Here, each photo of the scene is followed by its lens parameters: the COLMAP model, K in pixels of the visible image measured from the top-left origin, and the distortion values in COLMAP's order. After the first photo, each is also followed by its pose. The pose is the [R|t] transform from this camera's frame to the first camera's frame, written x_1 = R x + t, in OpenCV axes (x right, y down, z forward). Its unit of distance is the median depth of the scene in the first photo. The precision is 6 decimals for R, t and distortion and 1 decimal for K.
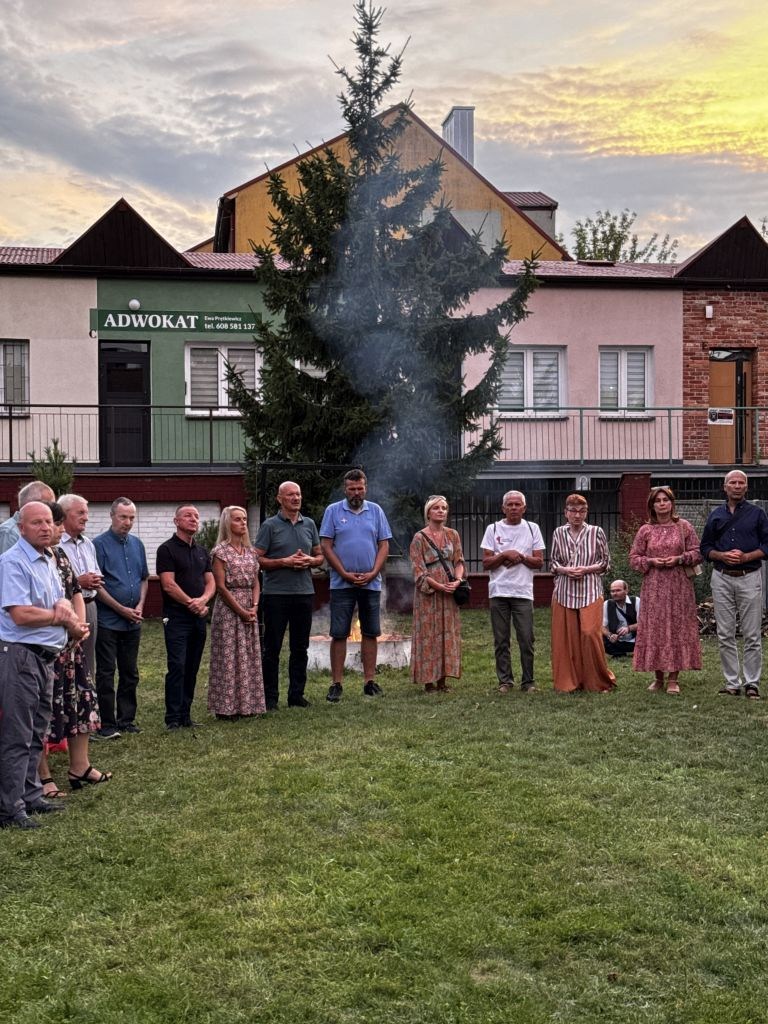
lens RADIAL K [[1662.0, 0, 350.2], [0, 1662.0, 507.6], [0, 0, 1]] dist [0.207648, 0.000000]
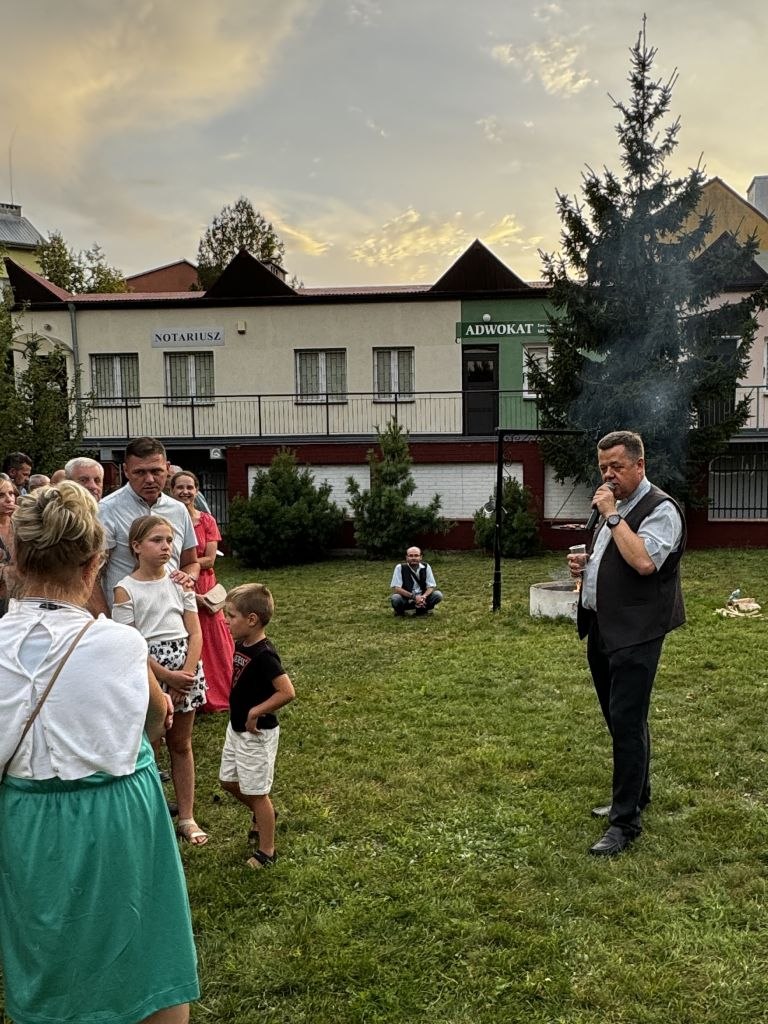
lens RADIAL K [[972.0, 0, 410.6], [0, 972.0, 543.8], [0, 0, 1]] dist [0.017595, 0.000000]
pose [[0.958418, 0.021445, -0.284560, 0.057307], [0.003023, 0.996353, 0.085269, -0.004863], [0.285351, -0.082583, 0.954859, 0.257347]]
